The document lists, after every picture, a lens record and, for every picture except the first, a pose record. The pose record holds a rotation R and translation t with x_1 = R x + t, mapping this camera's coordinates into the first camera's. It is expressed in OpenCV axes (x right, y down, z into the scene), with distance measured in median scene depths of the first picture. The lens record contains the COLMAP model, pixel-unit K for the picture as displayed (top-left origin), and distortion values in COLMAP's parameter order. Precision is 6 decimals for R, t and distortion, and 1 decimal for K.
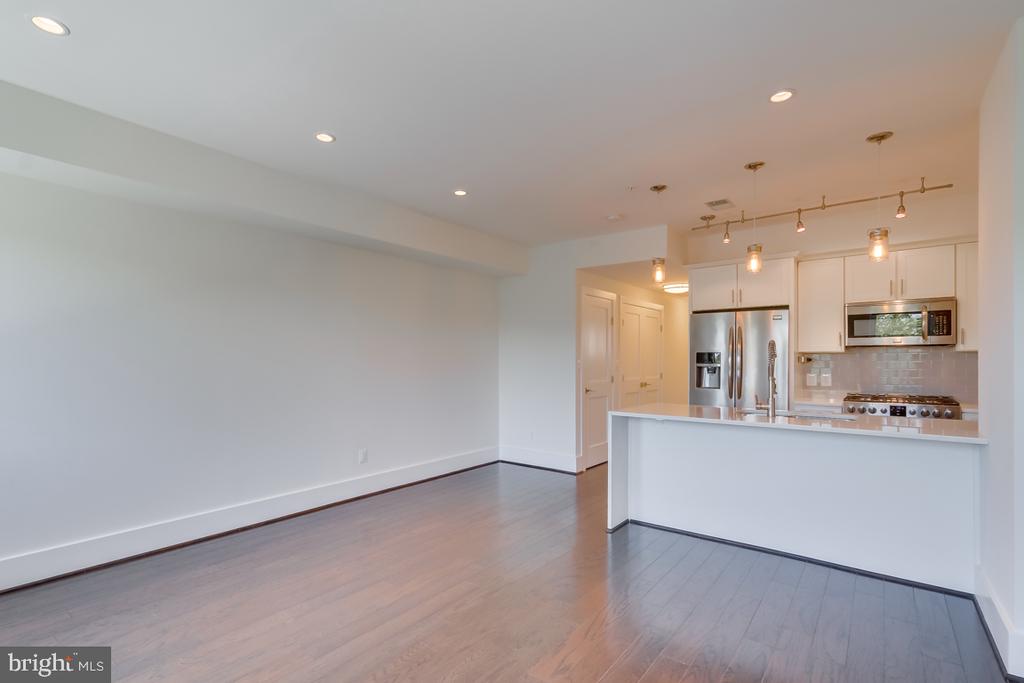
lens RADIAL K [[477.4, 0, 491.4], [0, 477.4, 360.3], [0, 0, 1]] dist [-0.005869, 0.004334]
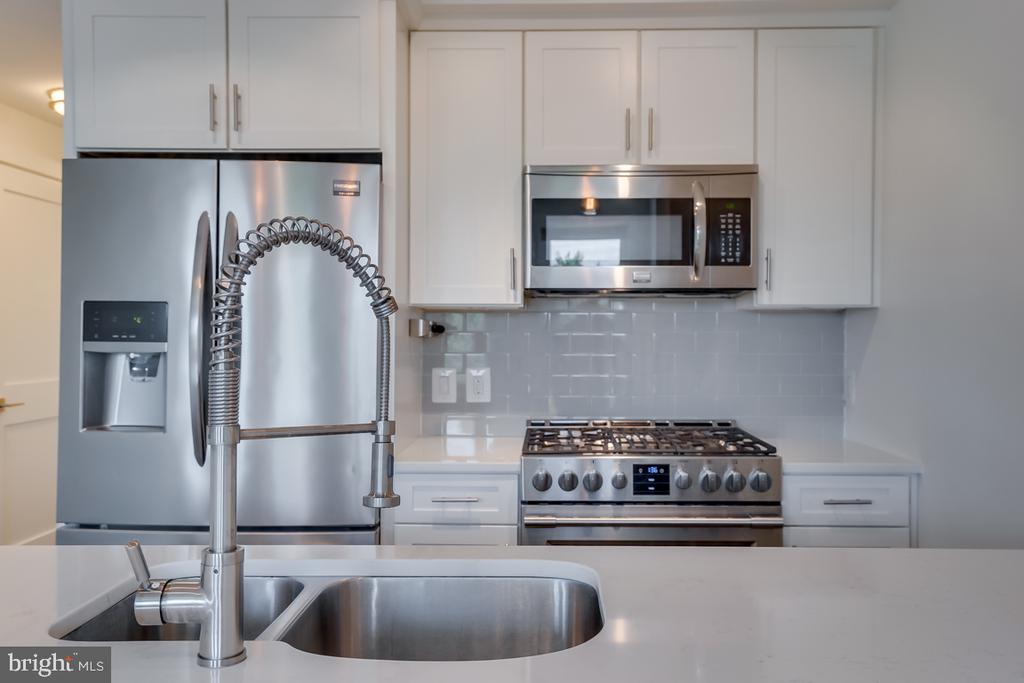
lens RADIAL K [[869.6, 0, 503.4], [0, 869.6, 331.9], [0, 0, 1]] dist [0.034834, 0.011252]
pose [[0.799929, 0.000423, 0.600095, 0.351510], [-0.002215, 0.999995, 0.002248, -0.000592], [-0.600091, -0.003127, 0.799926, 0.503525]]
